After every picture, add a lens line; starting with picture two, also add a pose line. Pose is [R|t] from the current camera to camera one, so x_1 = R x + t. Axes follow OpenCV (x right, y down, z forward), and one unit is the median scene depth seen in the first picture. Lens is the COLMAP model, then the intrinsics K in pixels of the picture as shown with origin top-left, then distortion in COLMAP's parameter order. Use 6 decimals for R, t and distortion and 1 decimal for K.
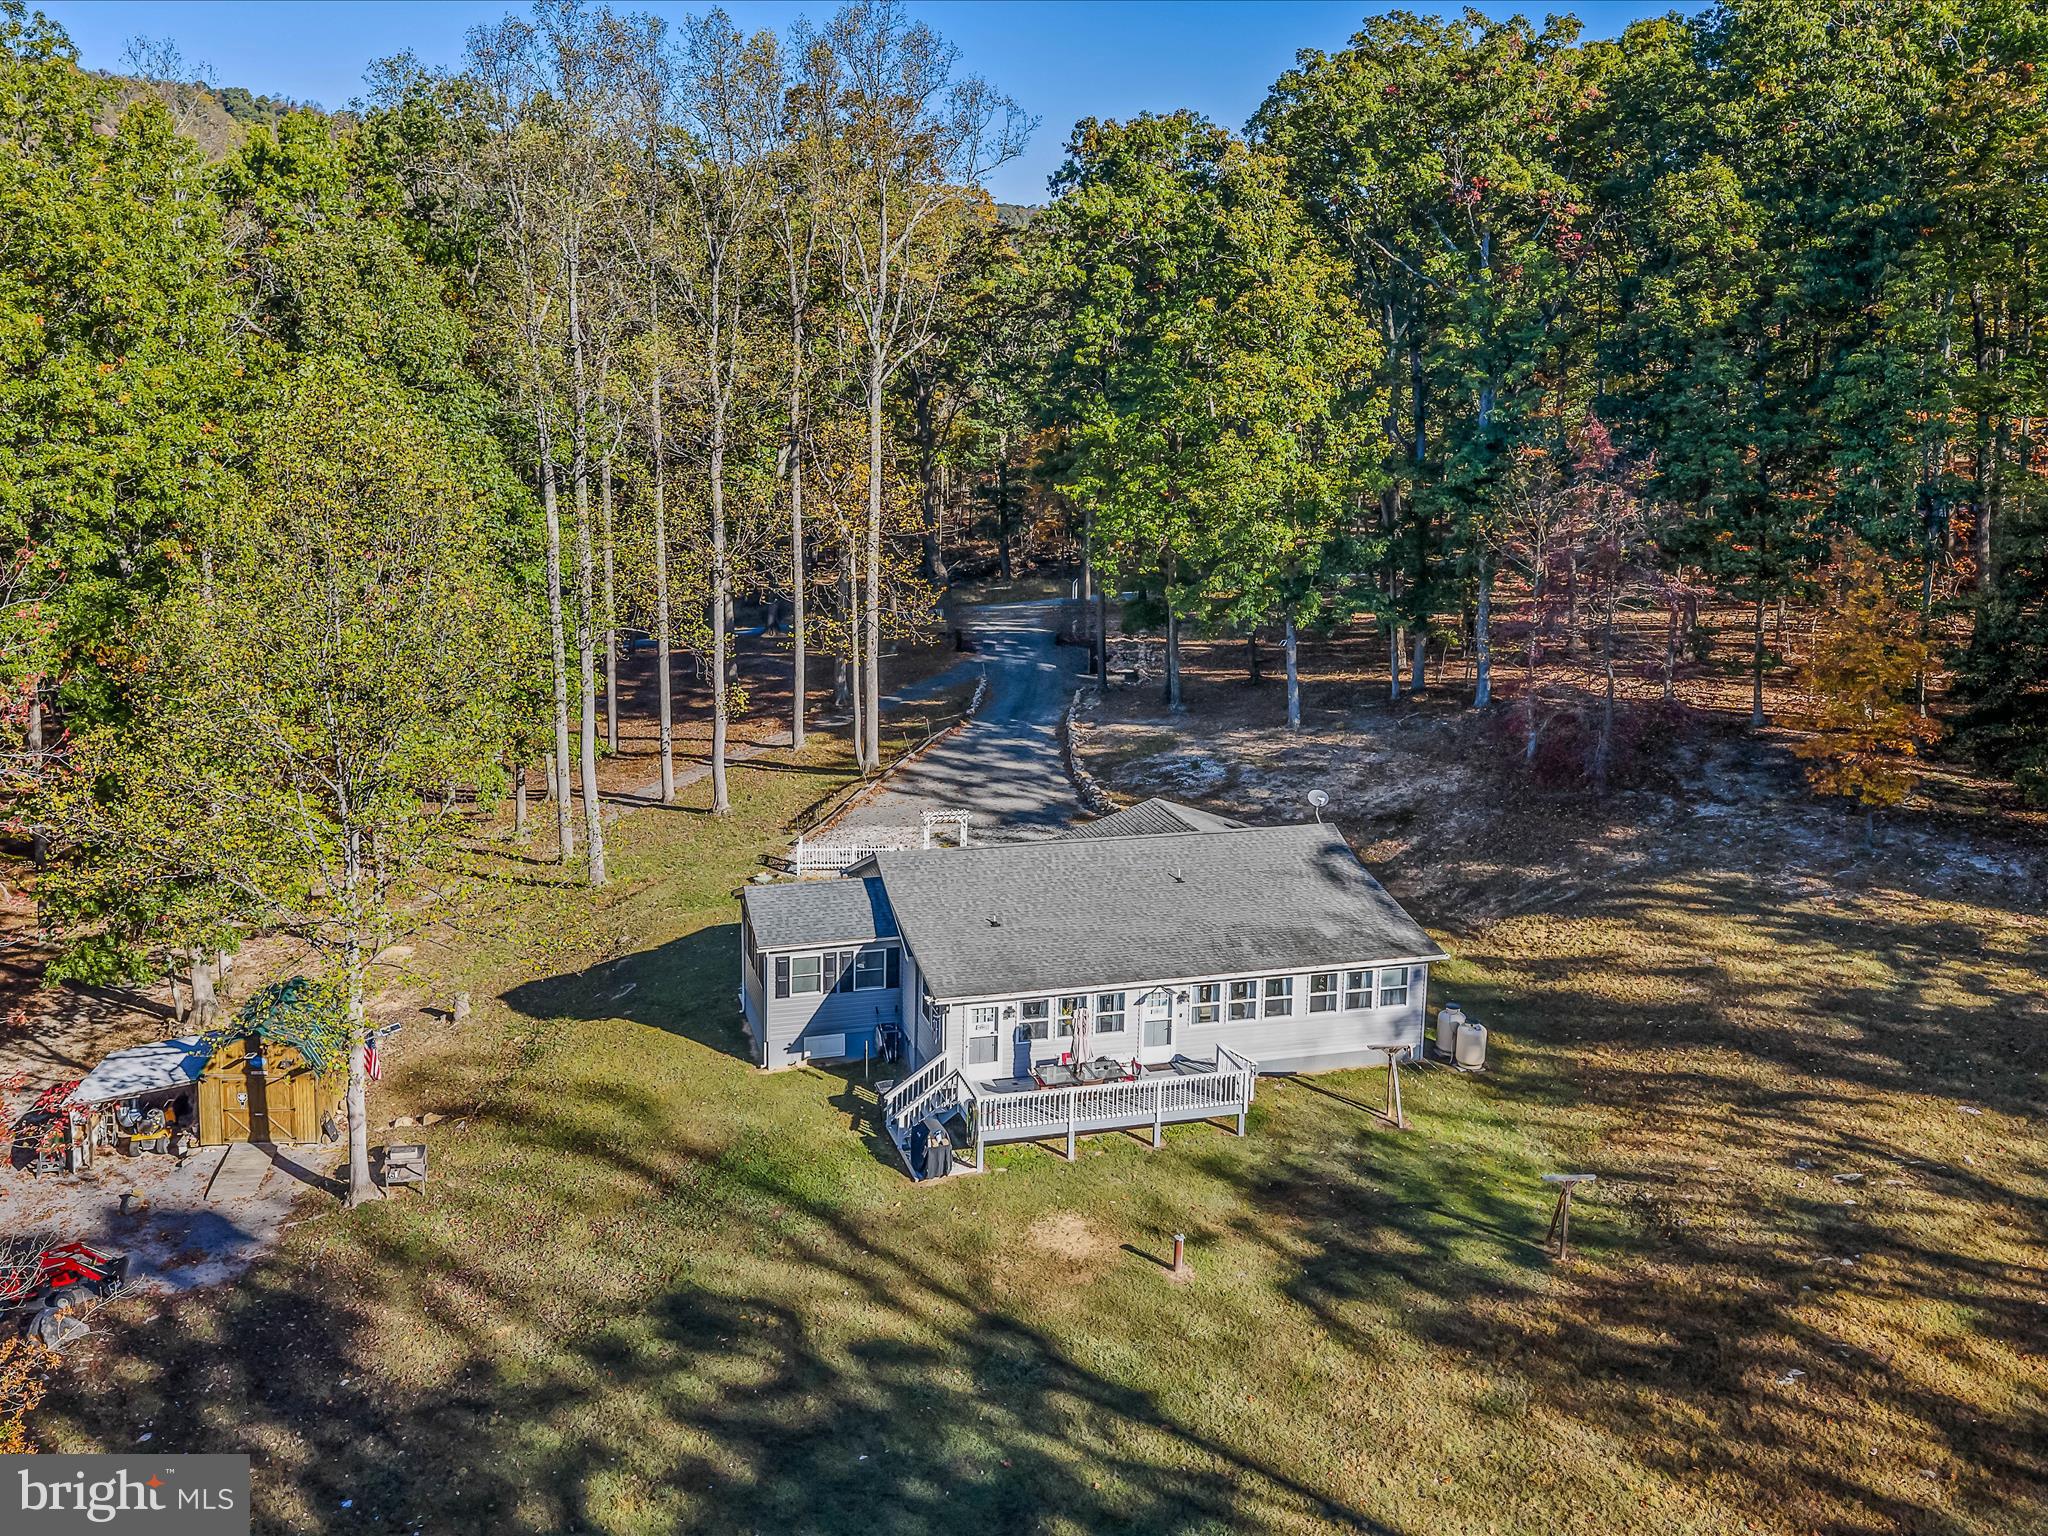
lens RADIAL K [[1958.5, 0, 1024.0], [0, 1958.5, 768.0], [0, 0, 1]] dist [0.026749, -0.066654]
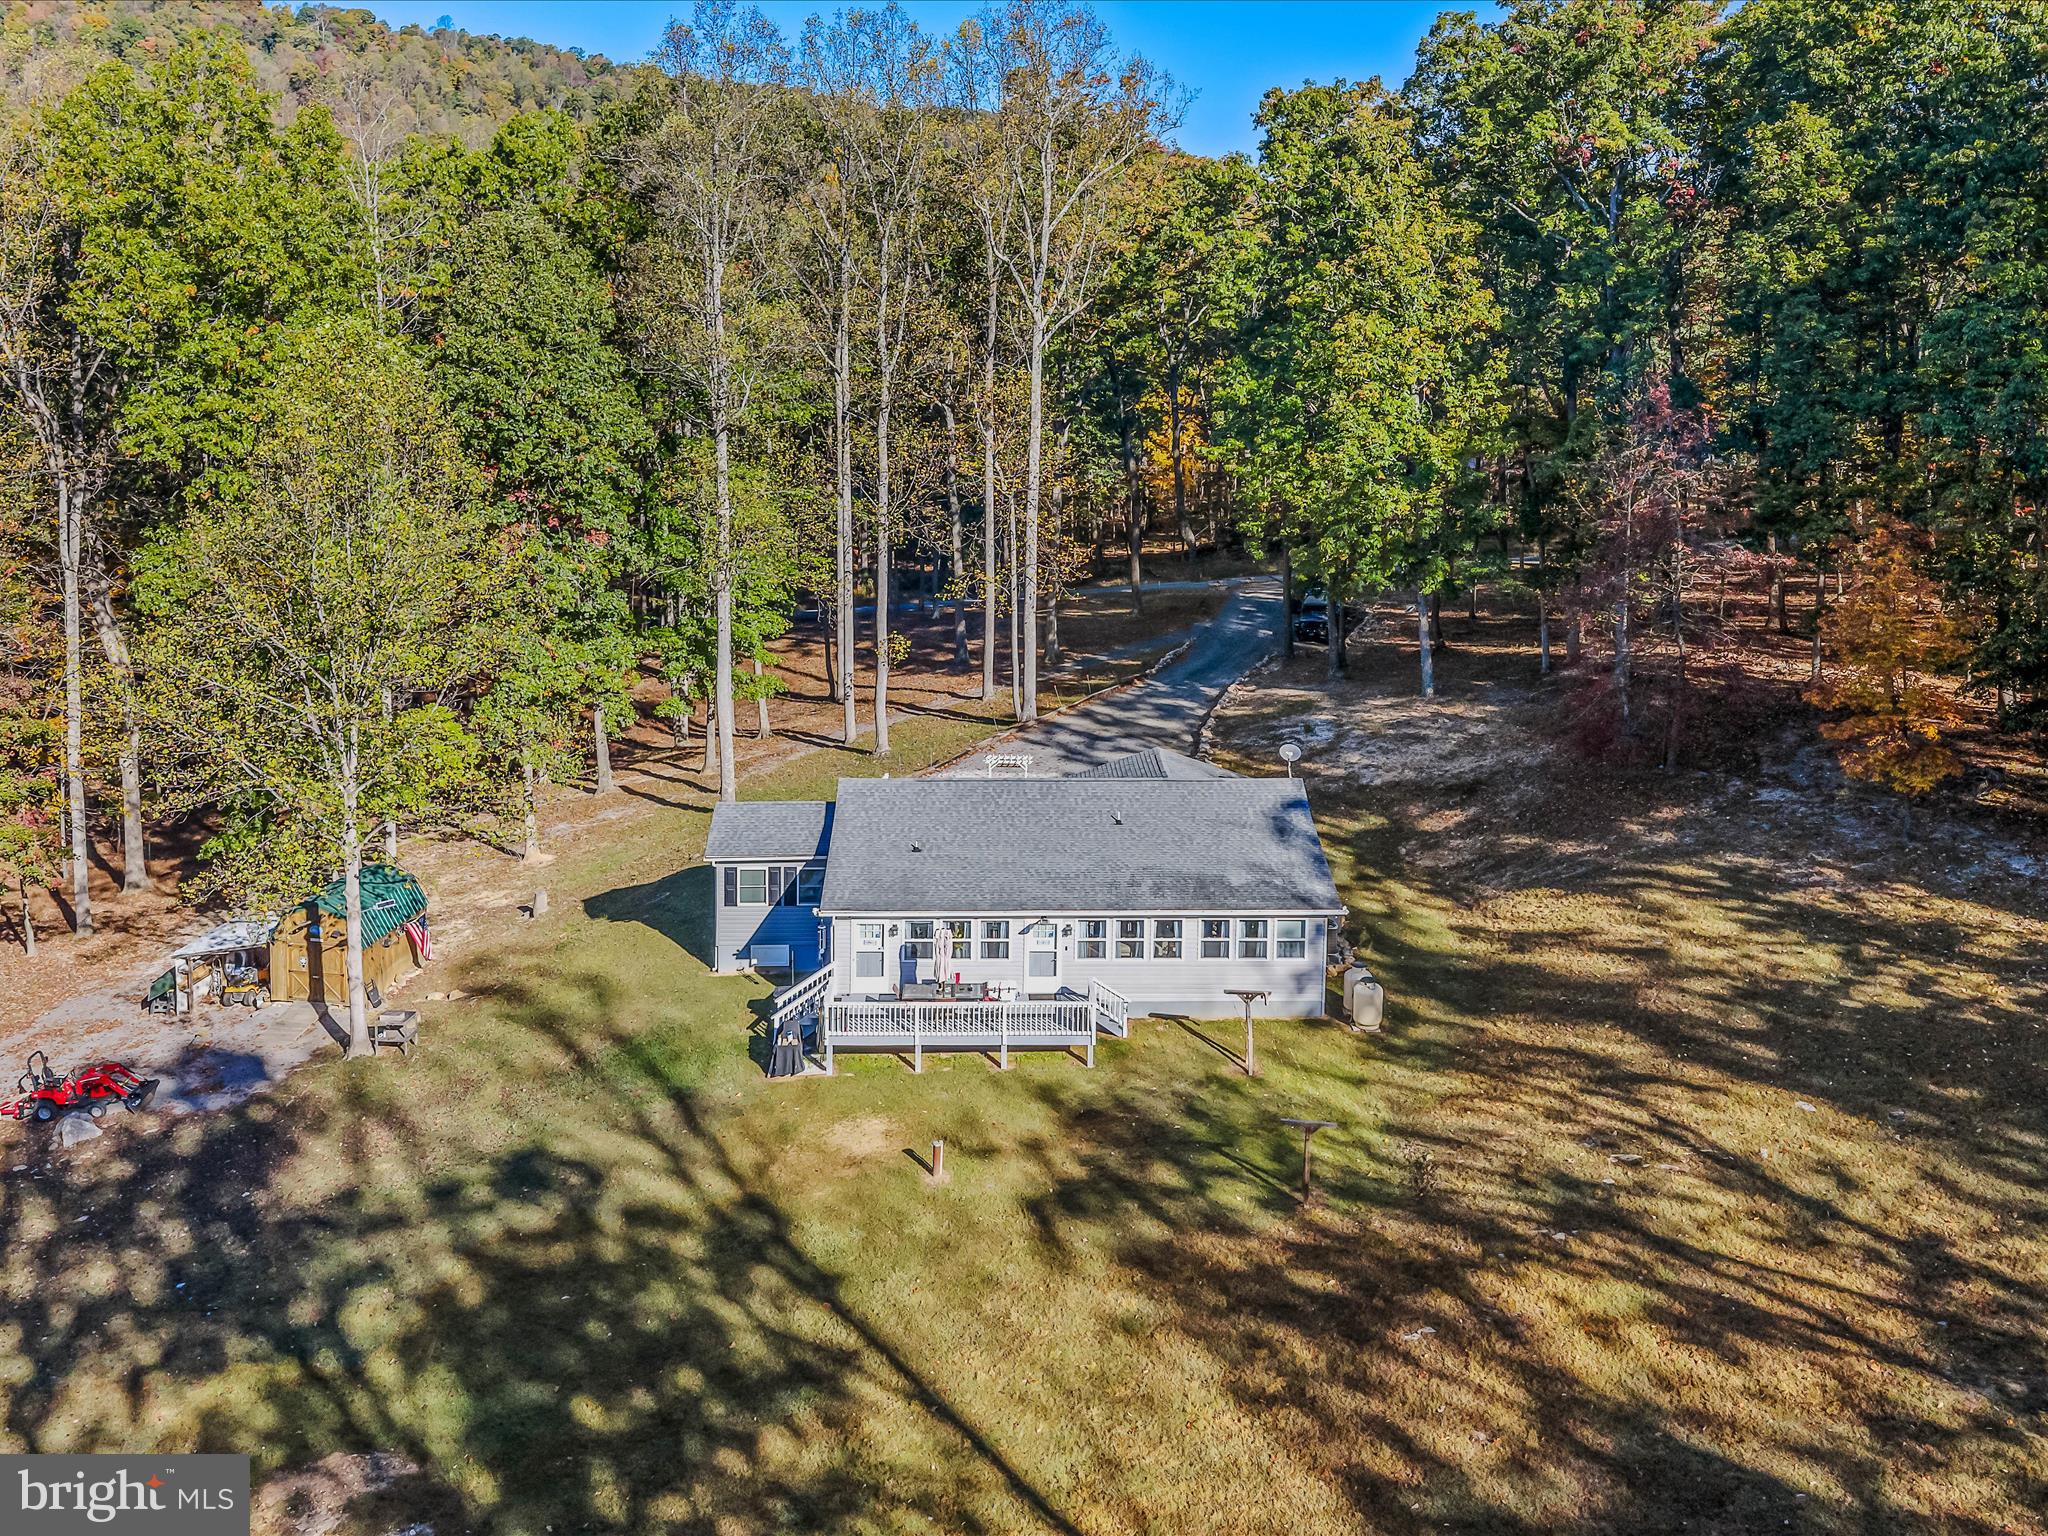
lens RADIAL K [[2026.6, 0, 1025.6], [0, 2026.6, 643.4], [0, 0, 1]] dist [0.005756, -0.007015]
pose [[0.960763, 0.037792, -0.274785, 0.333877], [-0.053277, 0.997372, -0.049106, 0.019686], [0.272207, 0.061819, 0.960251, -0.032704]]
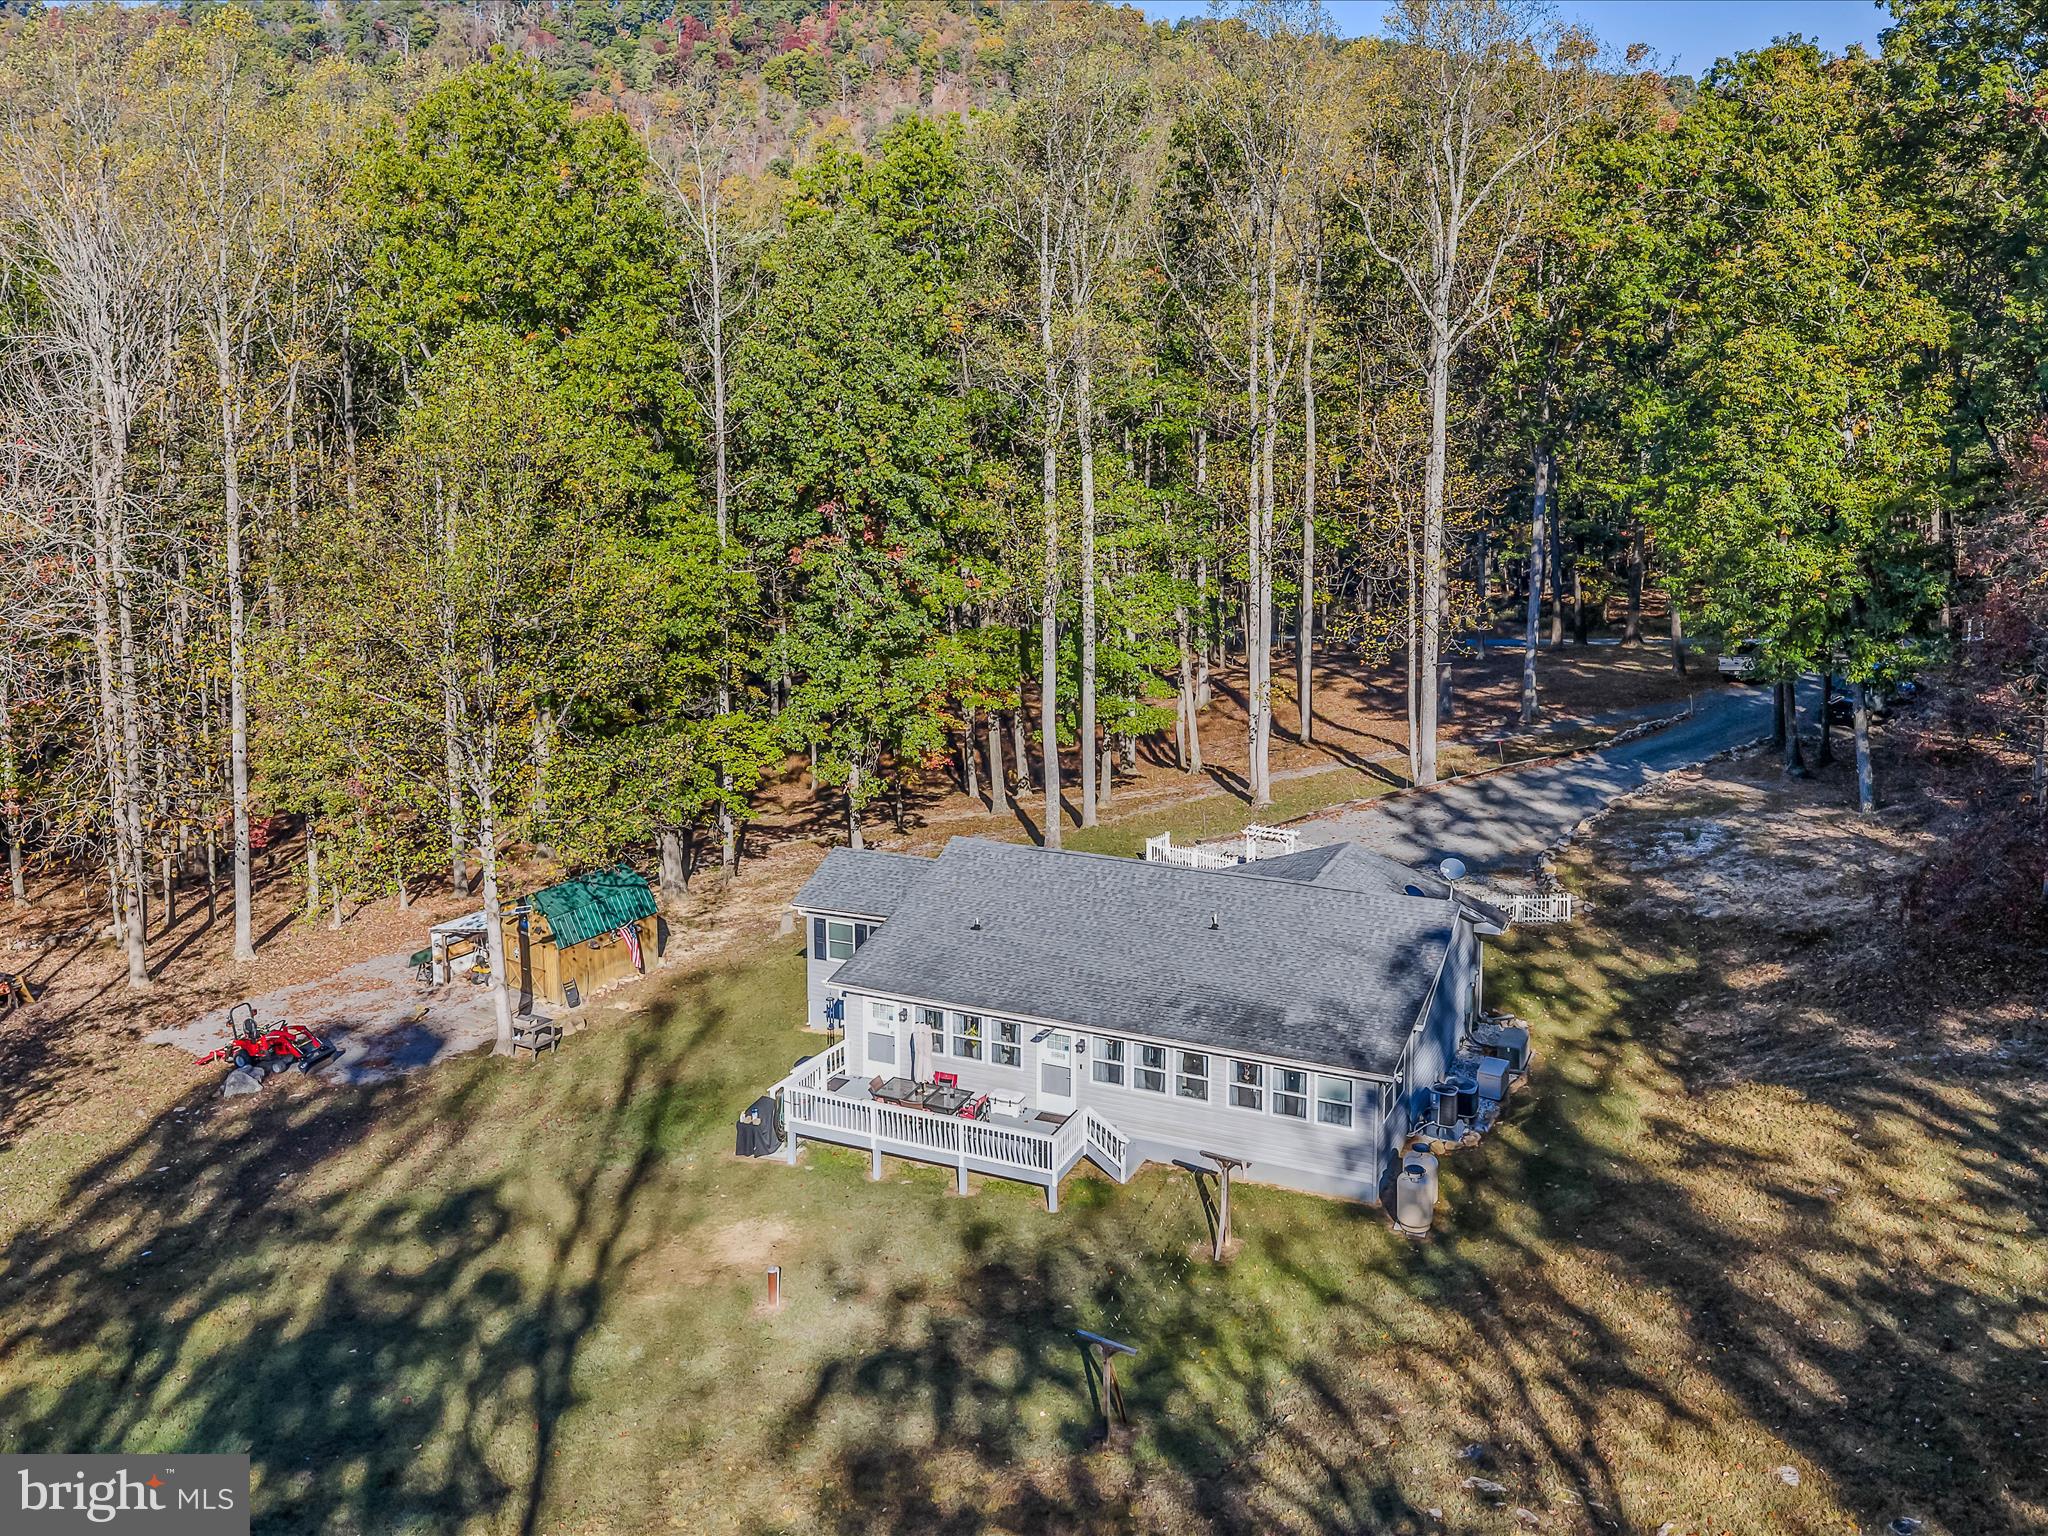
lens RADIAL K [[2065.4, 0, 1020.5], [0, 2065.4, 604.0], [0, 0, 1]] dist [-0.001058, -0.015854]
pose [[0.749032, 0.093017, -0.655972, 0.622271], [-0.147537, 0.988652, -0.028276, -0.045664], [0.645898, 0.117960, 0.754256, 0.259031]]
